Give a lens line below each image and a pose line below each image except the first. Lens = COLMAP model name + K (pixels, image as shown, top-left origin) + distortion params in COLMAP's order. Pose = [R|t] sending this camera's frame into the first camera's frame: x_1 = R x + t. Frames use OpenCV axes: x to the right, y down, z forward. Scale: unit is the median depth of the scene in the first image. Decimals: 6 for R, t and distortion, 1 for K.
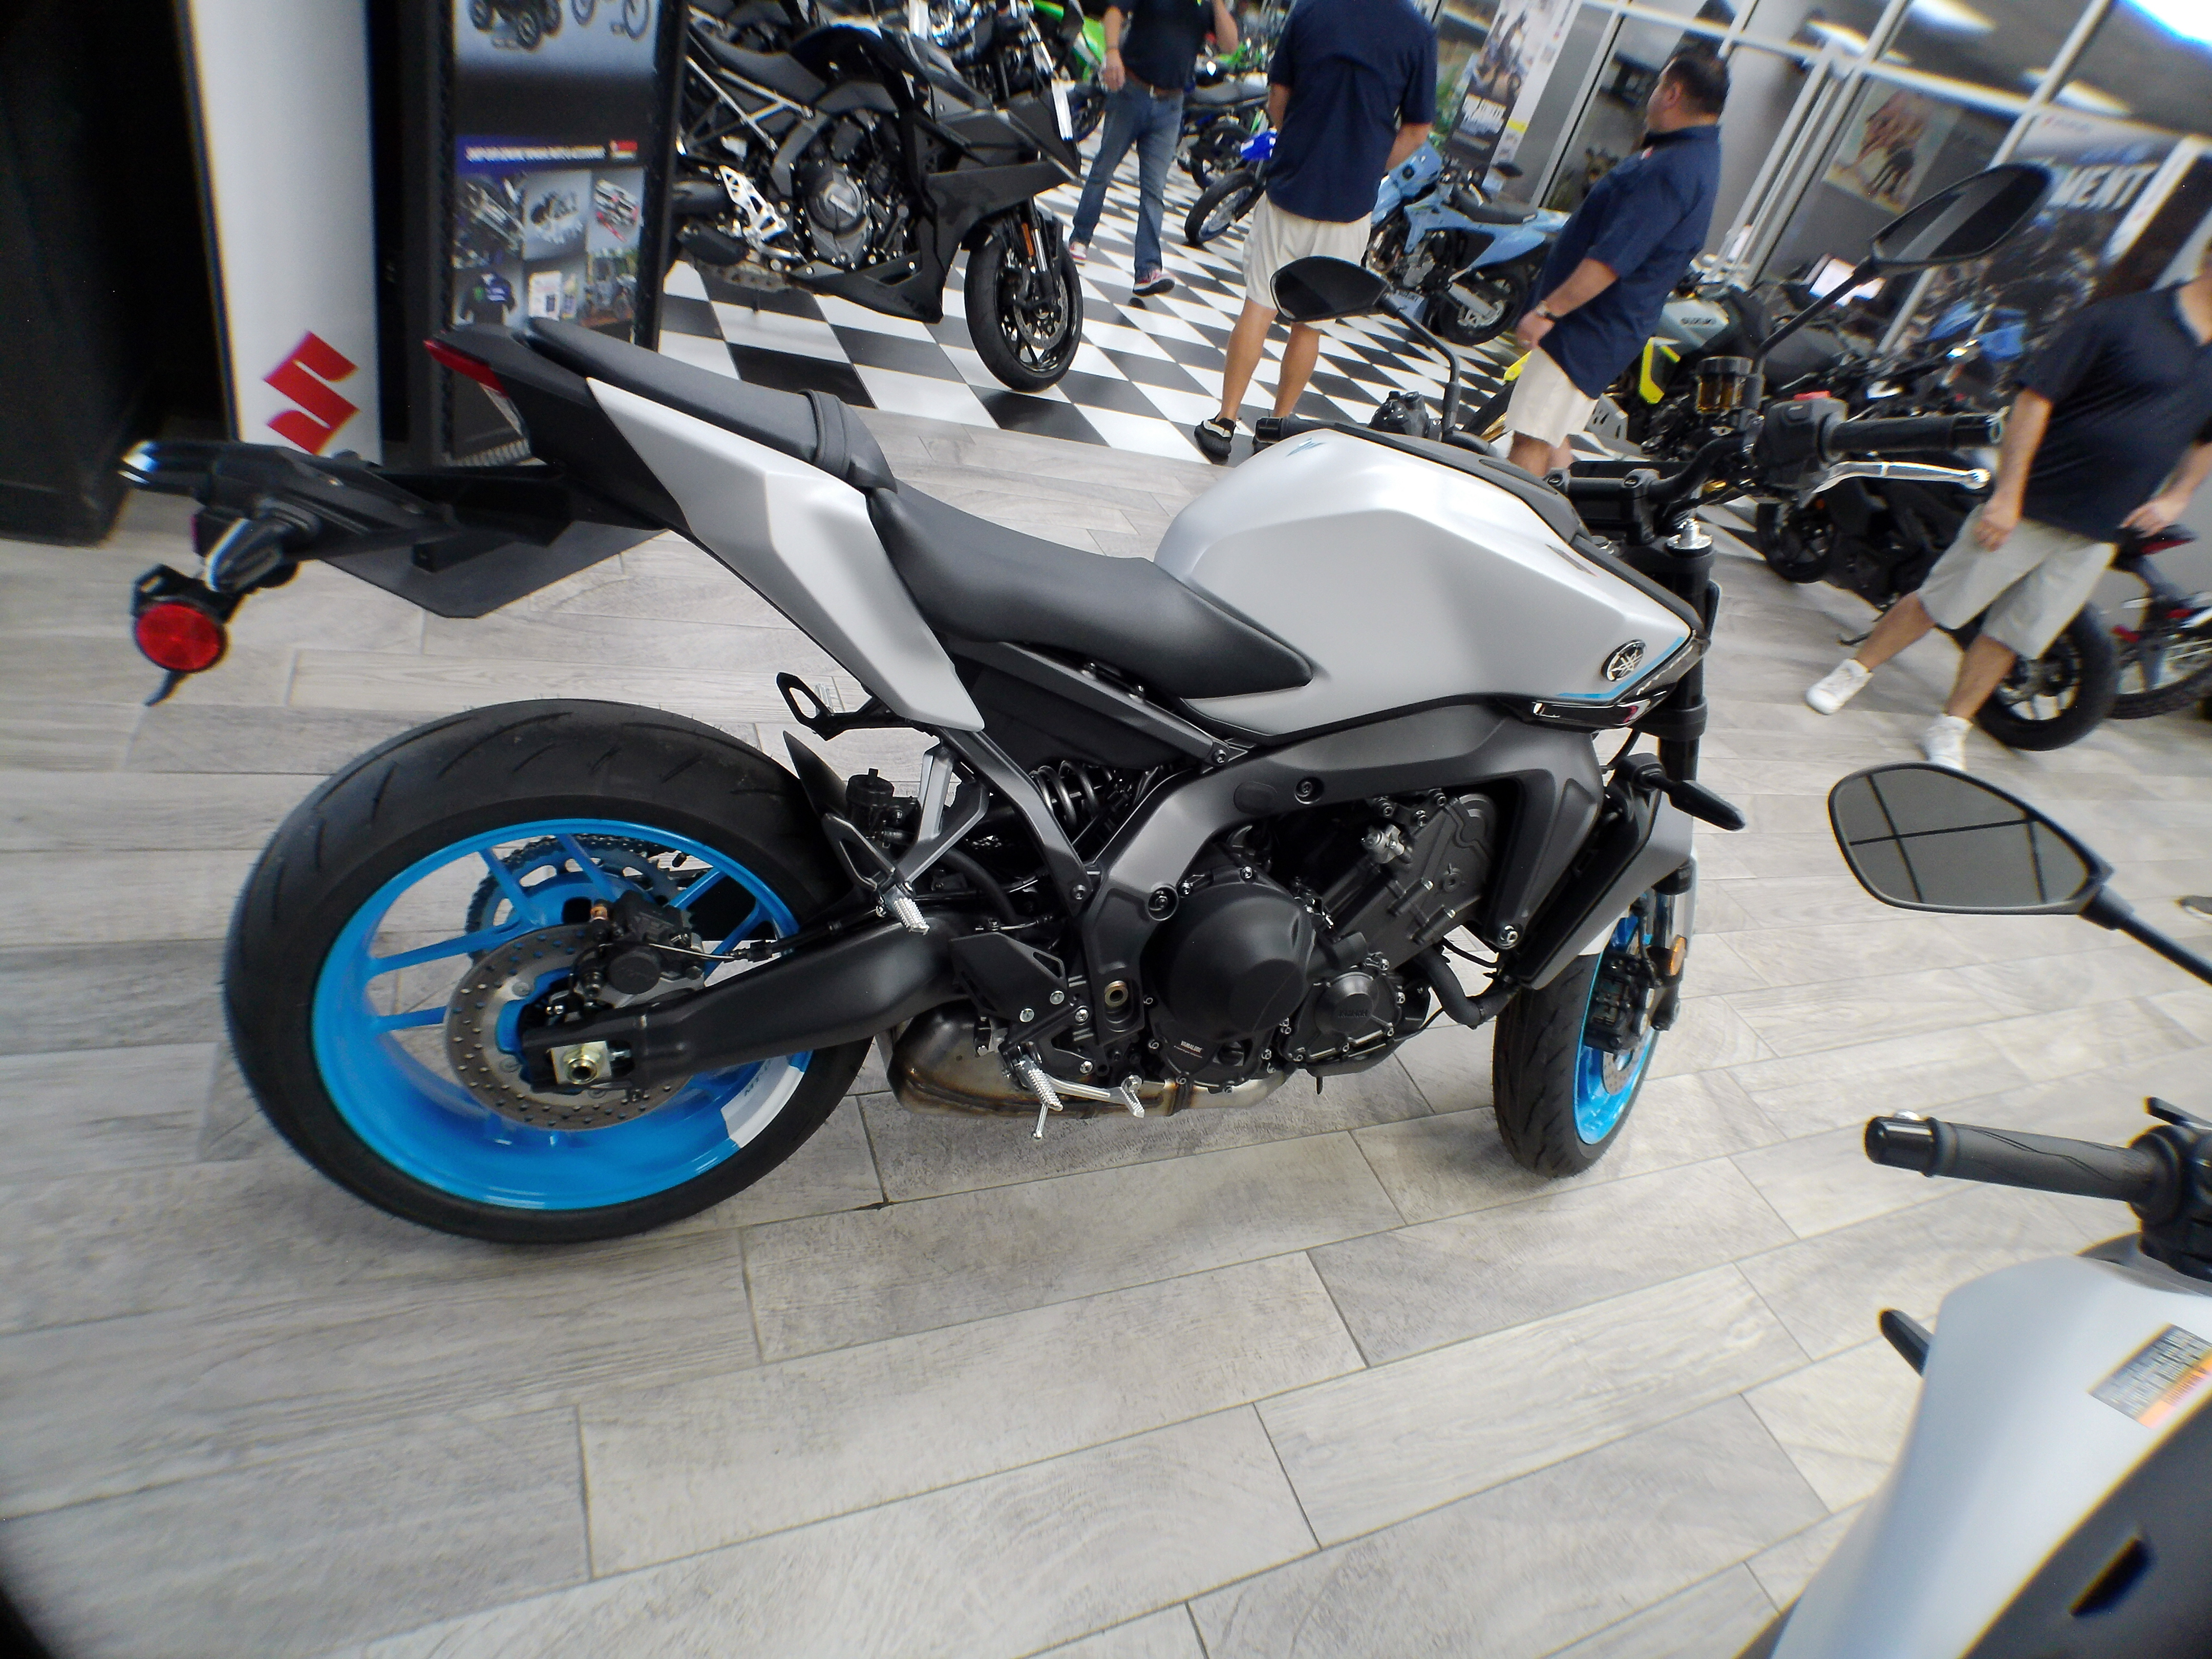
lens RADIAL K [[1182.4, 0, 1106.0], [0, 1182.4, 829.5], [0, 0, 1]] dist [-0.045539, 0.009988]
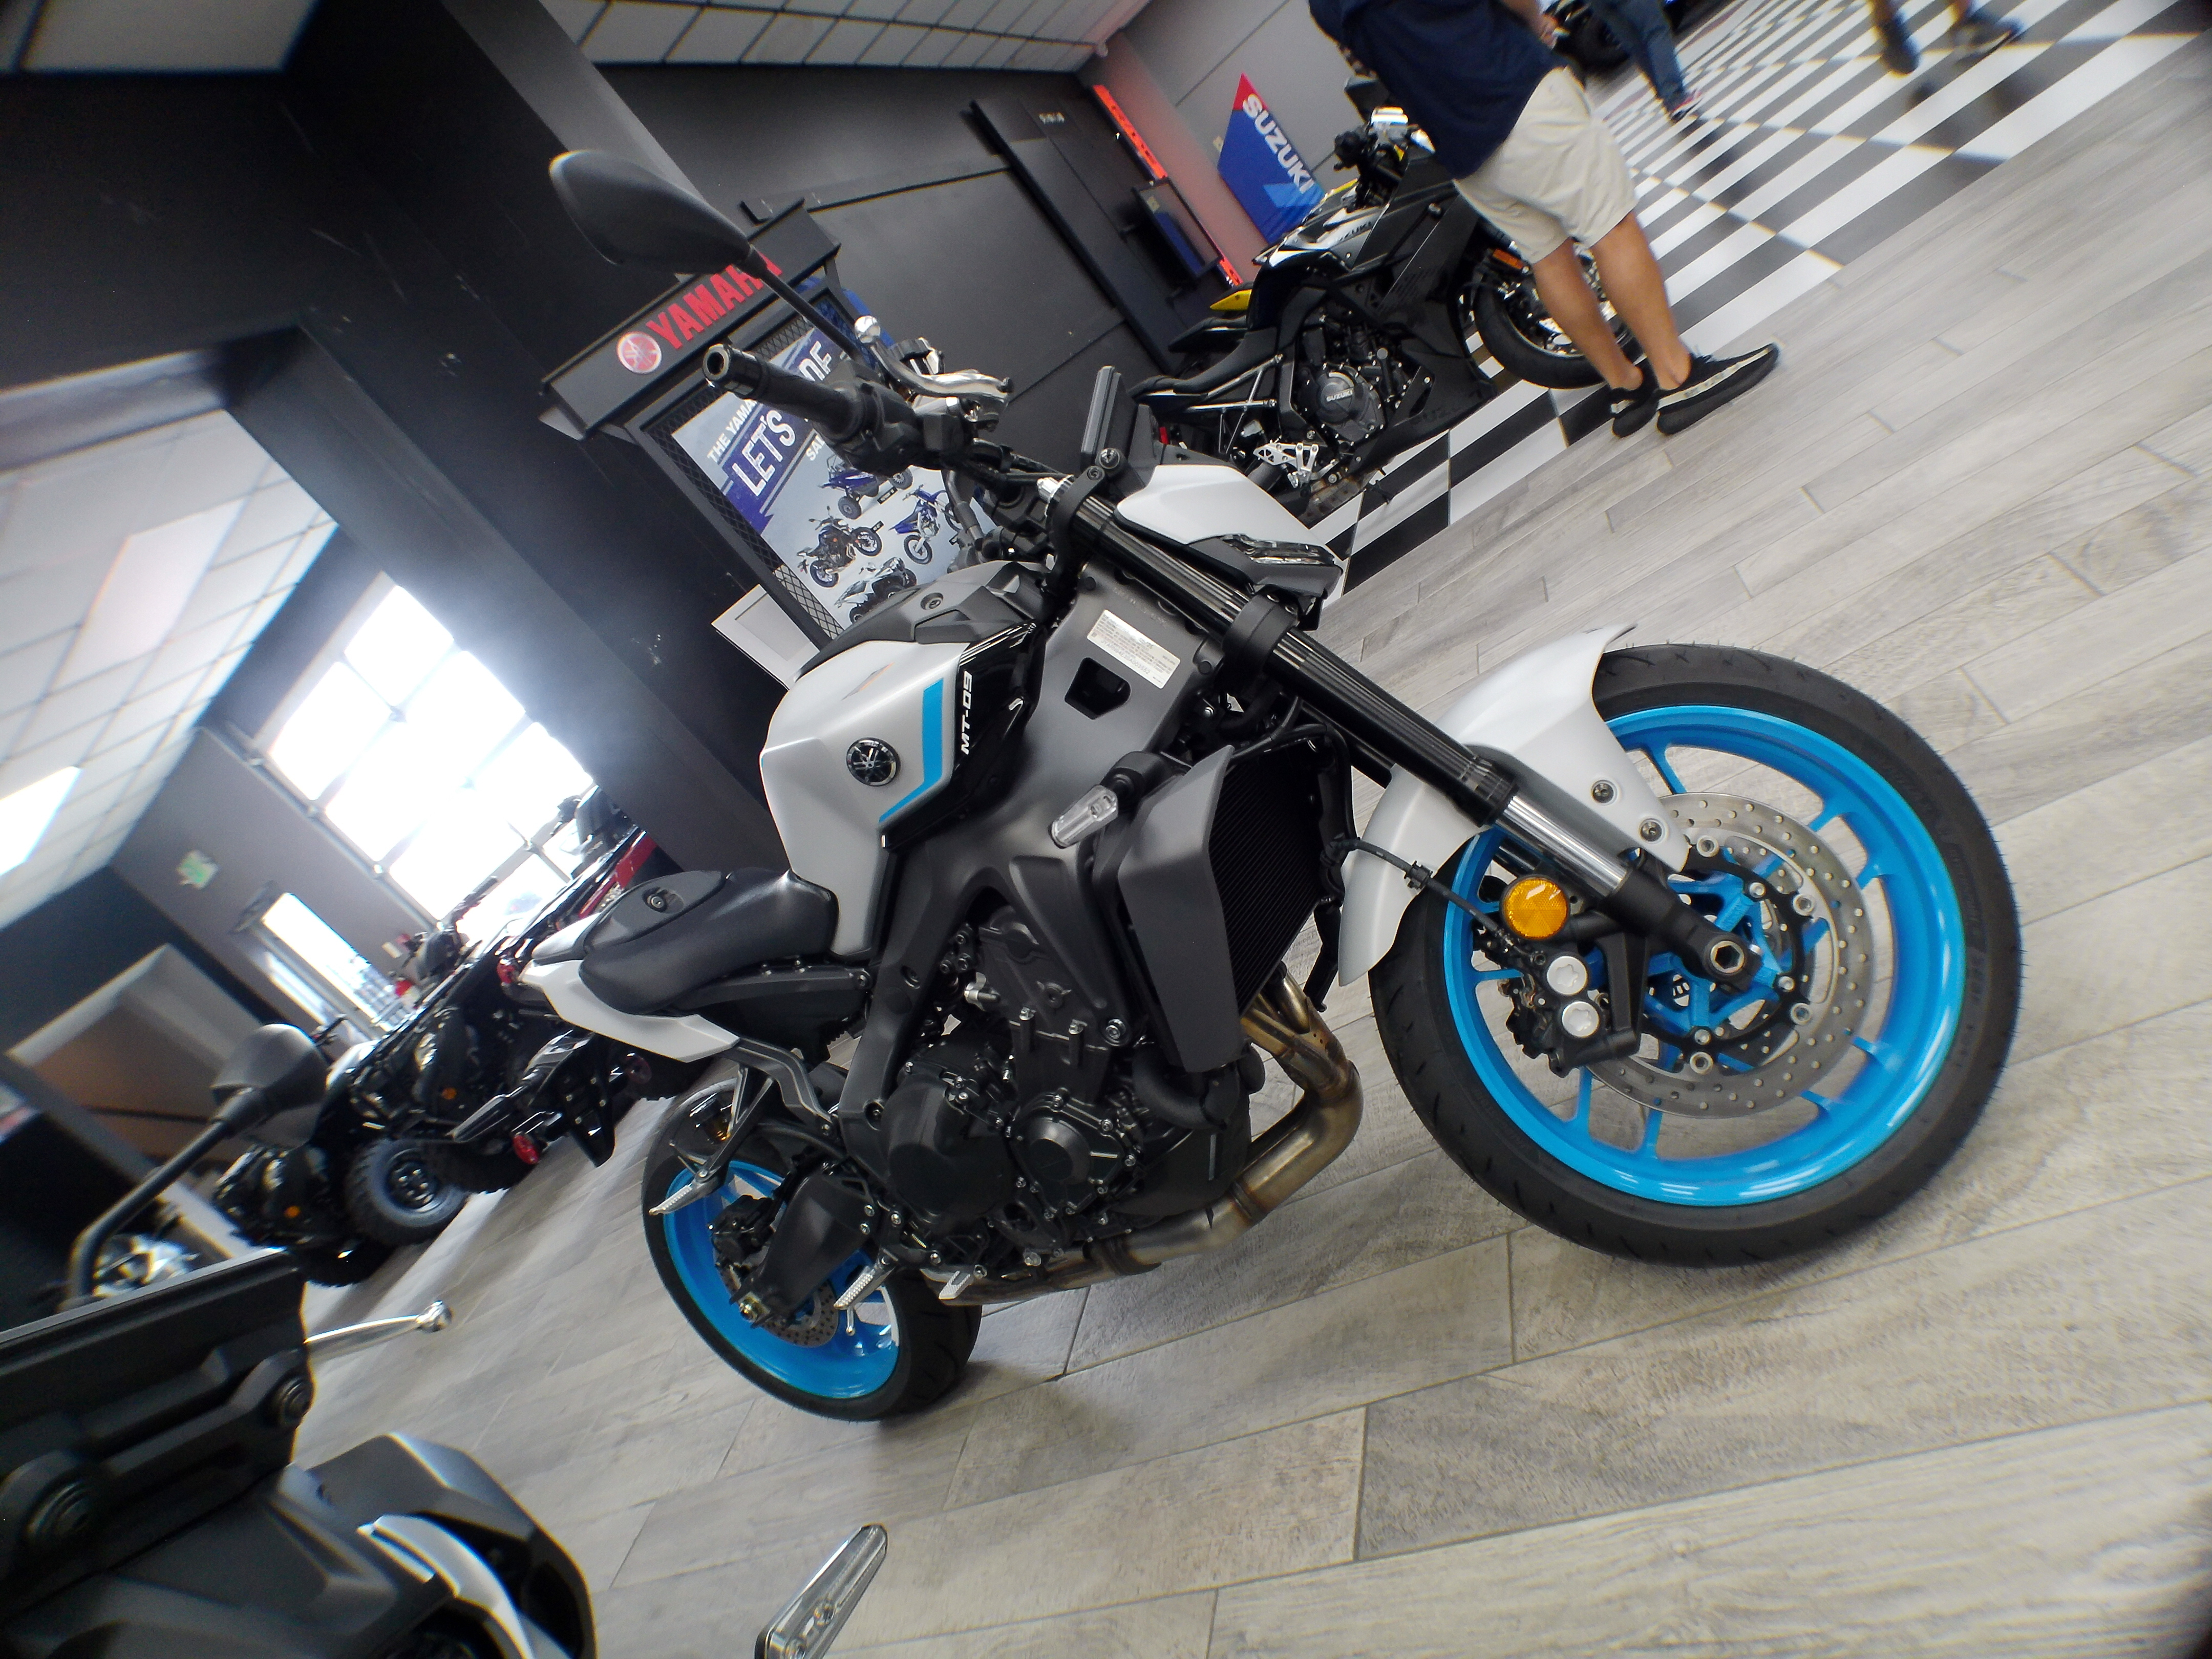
lens RADIAL K [[1204.4, 0, 1098.8], [0, 1204.4, 829.8], [0, 0, 1]] dist [-0.039658, 0.000241]
pose [[0.386643, -0.424988, -0.818469, 0.934131], [0.321436, 0.893940, -0.312330, 0.203359], [0.864399, -0.142325, 0.482243, 0.508207]]
